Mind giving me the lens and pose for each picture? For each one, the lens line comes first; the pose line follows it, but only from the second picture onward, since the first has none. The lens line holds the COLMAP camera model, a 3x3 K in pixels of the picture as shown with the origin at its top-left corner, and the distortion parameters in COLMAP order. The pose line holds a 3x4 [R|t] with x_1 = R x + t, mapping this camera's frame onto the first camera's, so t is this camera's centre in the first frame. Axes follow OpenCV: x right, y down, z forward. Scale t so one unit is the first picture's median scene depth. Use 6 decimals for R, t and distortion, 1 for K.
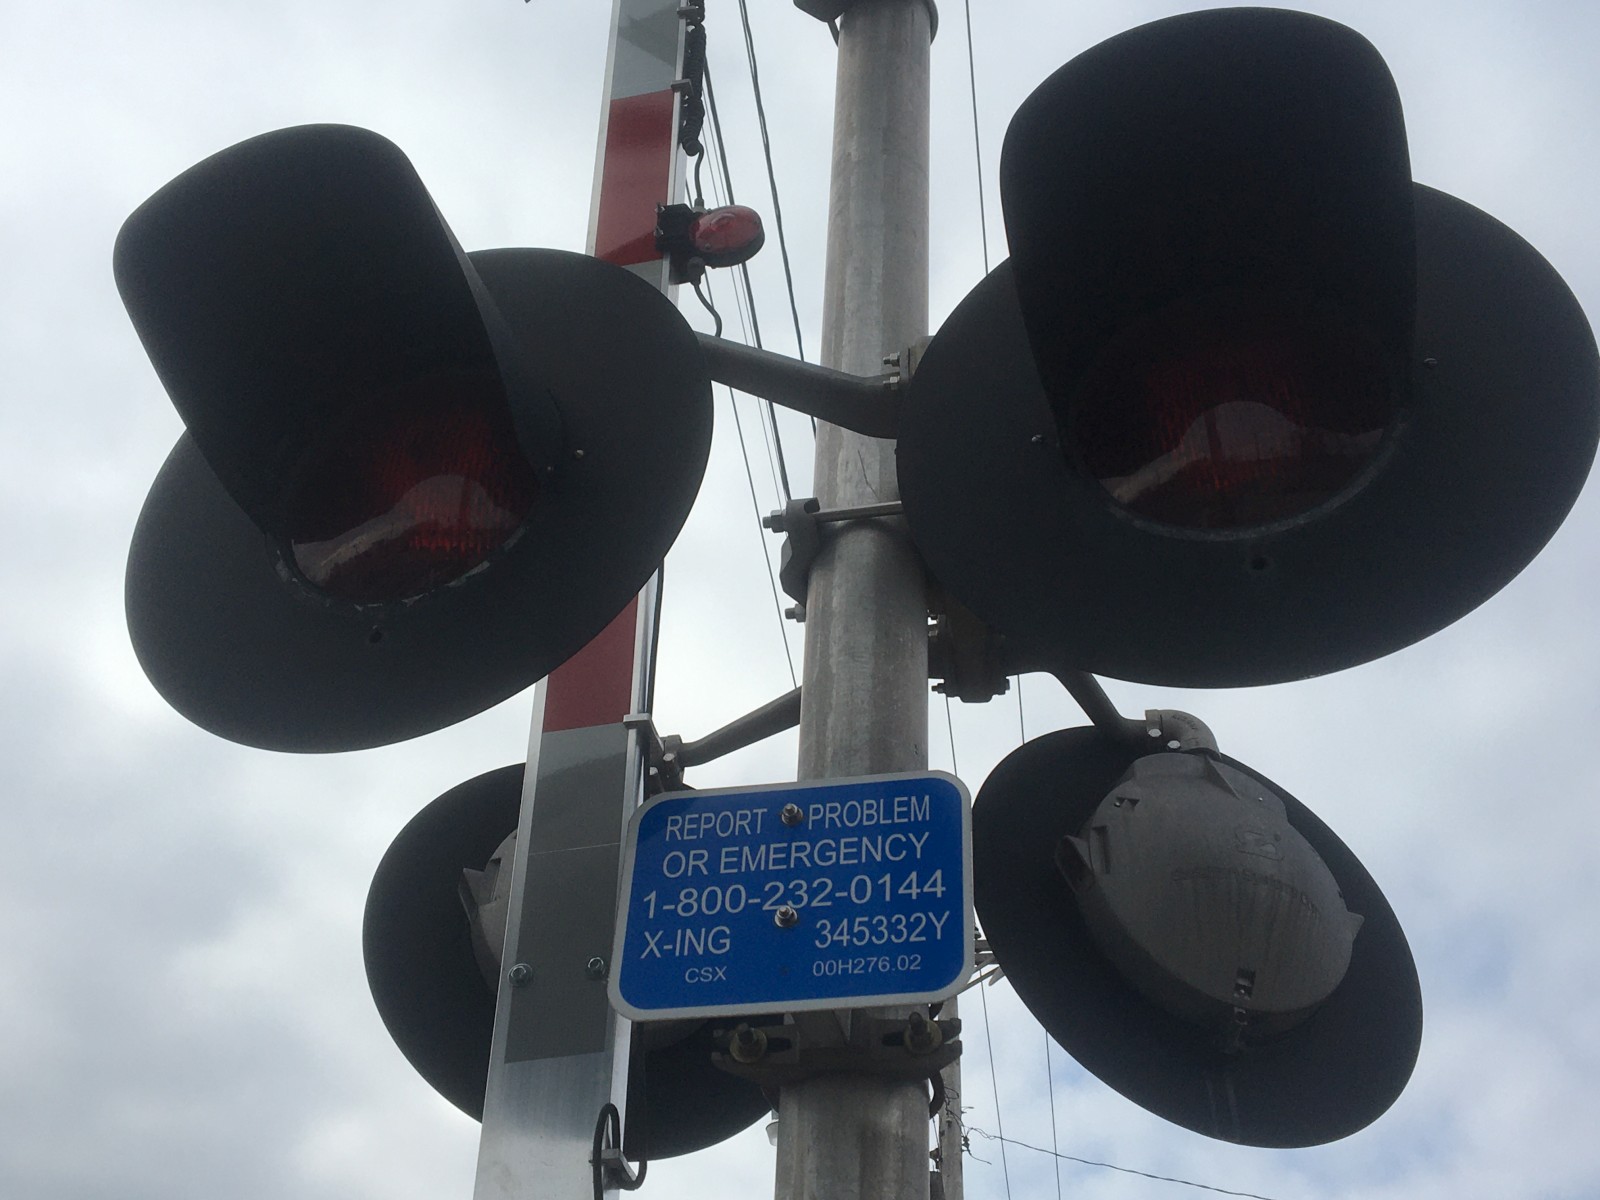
lens RADIAL K [[1933.8, 0, 751.7], [0, 1933.8, 601.8], [0, 0, 1]] dist [0.087344, 0.000000]
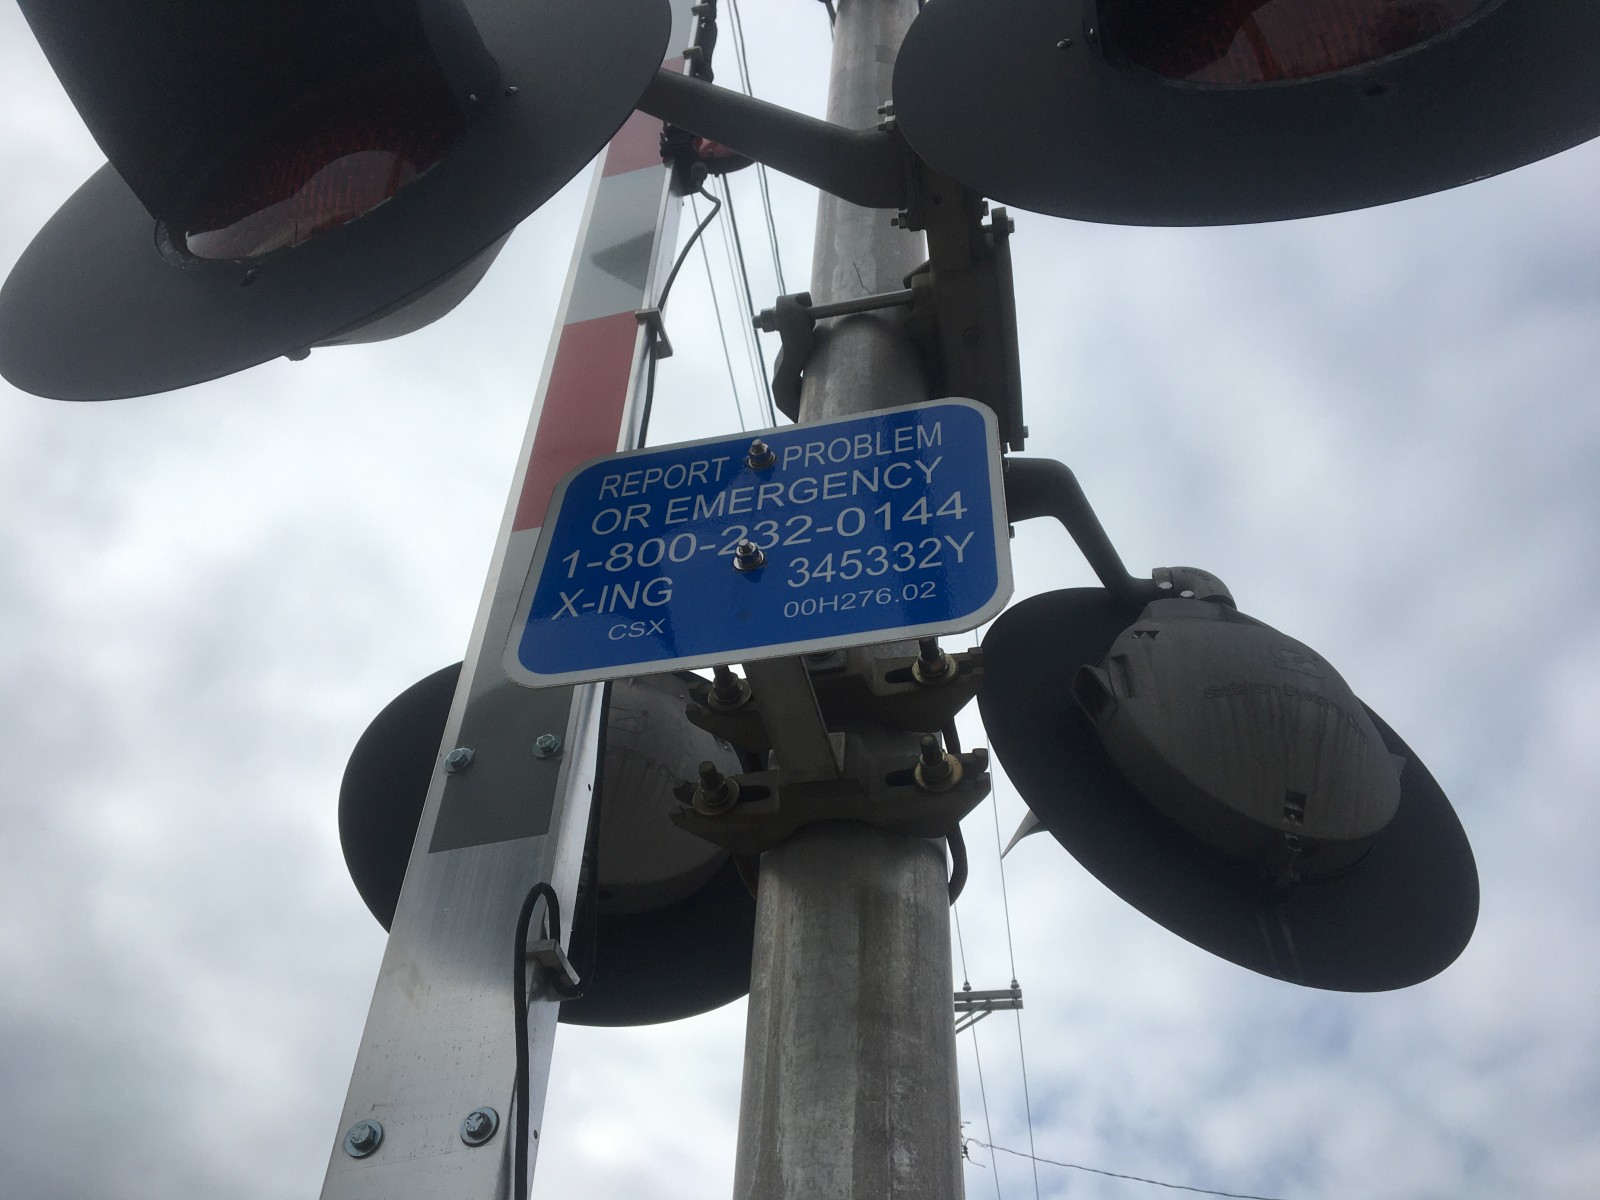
lens RADIAL K [[1351.6, 0, 774.0], [0, 1351.6, 583.3], [0, 0, 1]] dist [0.084820, -0.125092]
pose [[0.999765, -0.012490, -0.017730, 0.034829], [0.010071, 0.991393, -0.130533, 0.229865], [0.019208, 0.130324, 0.991285, 0.478775]]
